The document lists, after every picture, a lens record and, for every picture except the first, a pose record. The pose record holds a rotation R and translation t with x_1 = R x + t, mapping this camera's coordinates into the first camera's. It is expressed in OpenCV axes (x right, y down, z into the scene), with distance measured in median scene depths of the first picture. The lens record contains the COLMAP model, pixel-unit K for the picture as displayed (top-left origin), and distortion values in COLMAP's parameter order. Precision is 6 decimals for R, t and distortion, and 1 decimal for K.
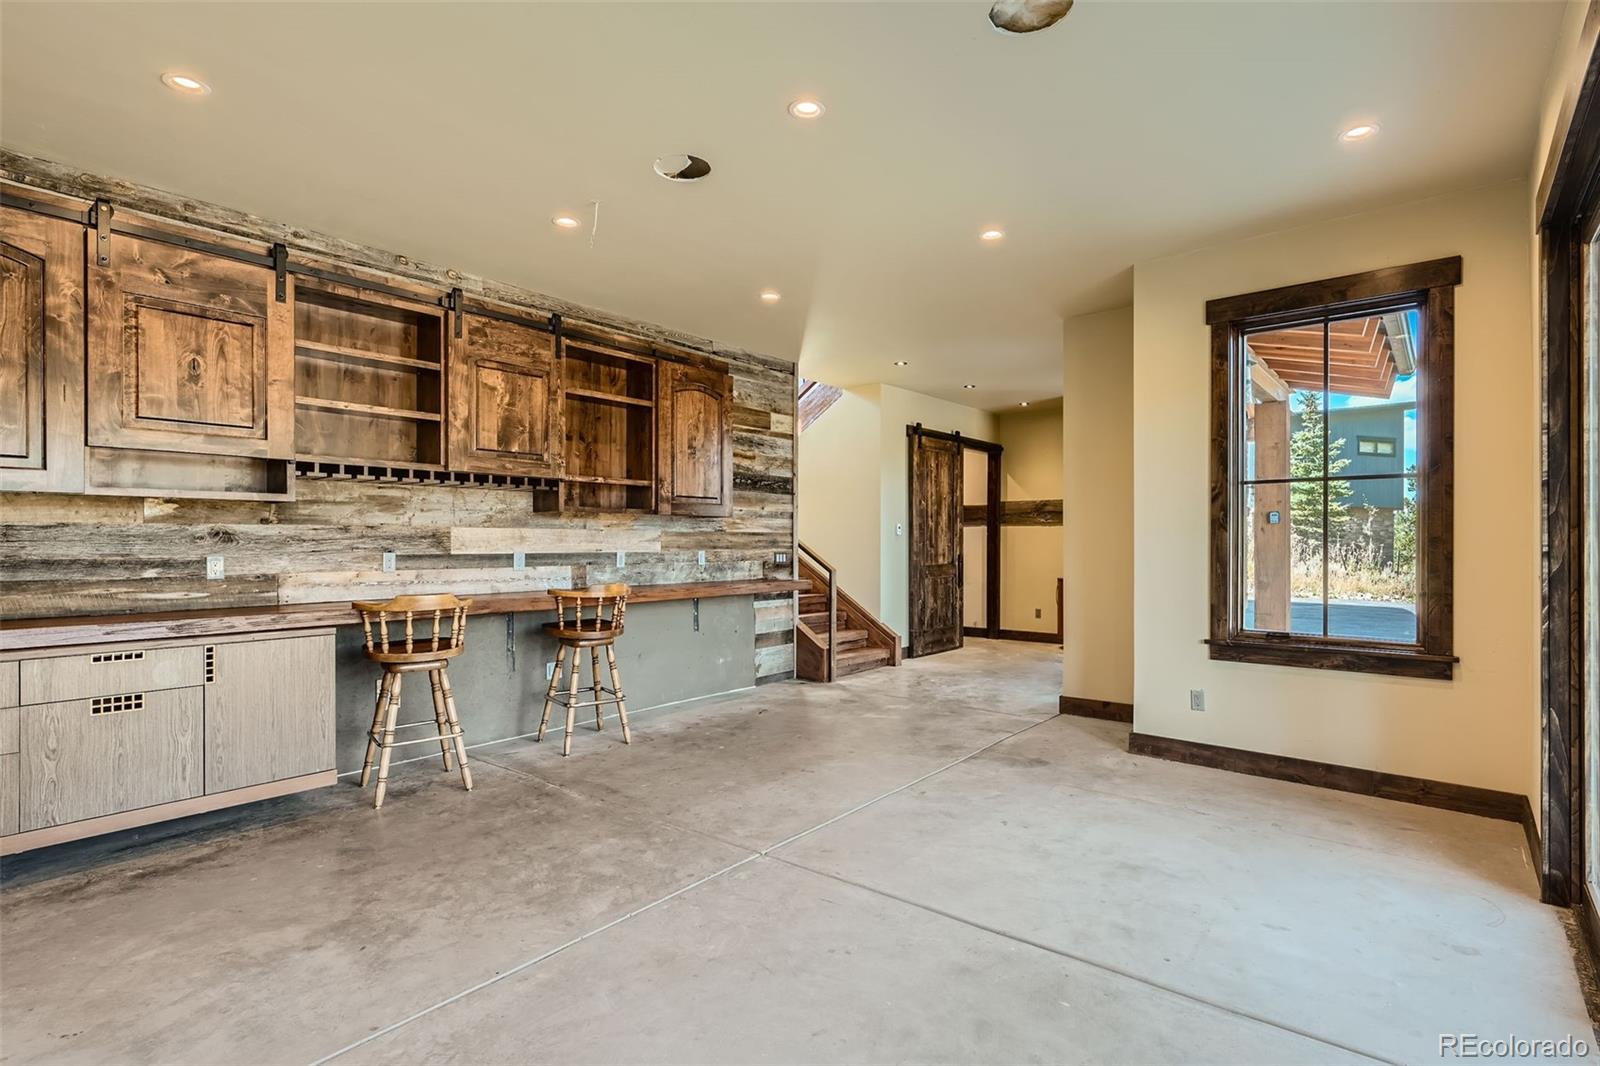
lens RADIAL K [[771.2, 0, 798.4], [0, 771.2, 535.4], [0, 0, 1]] dist [-0.000638, -0.000046]
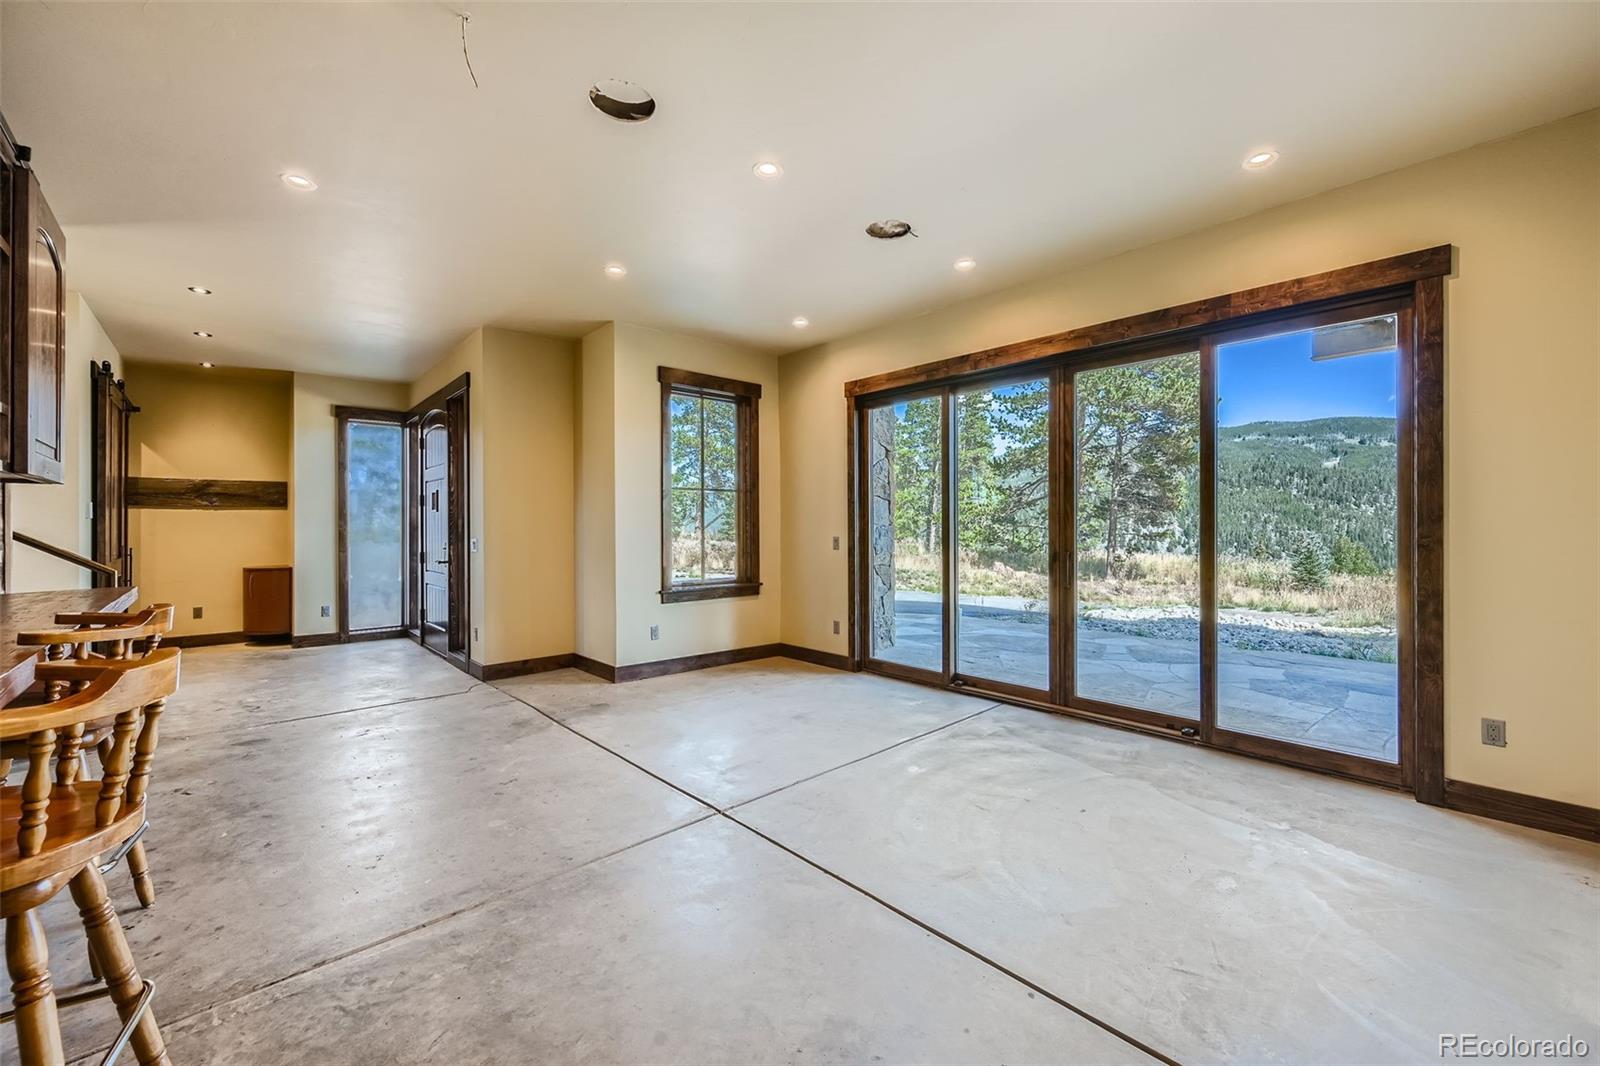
lens RADIAL K [[651.7, 0, 796.2], [0, 651.7, 521.5], [0, 0, 1]] dist [-0.002171, 0.000433]
pose [[0.137711, 0.006778, 0.990449, -0.763631], [-0.003467, 0.999974, -0.006361, 0.007578], [-0.990466, -0.002558, 0.137731, 0.624247]]
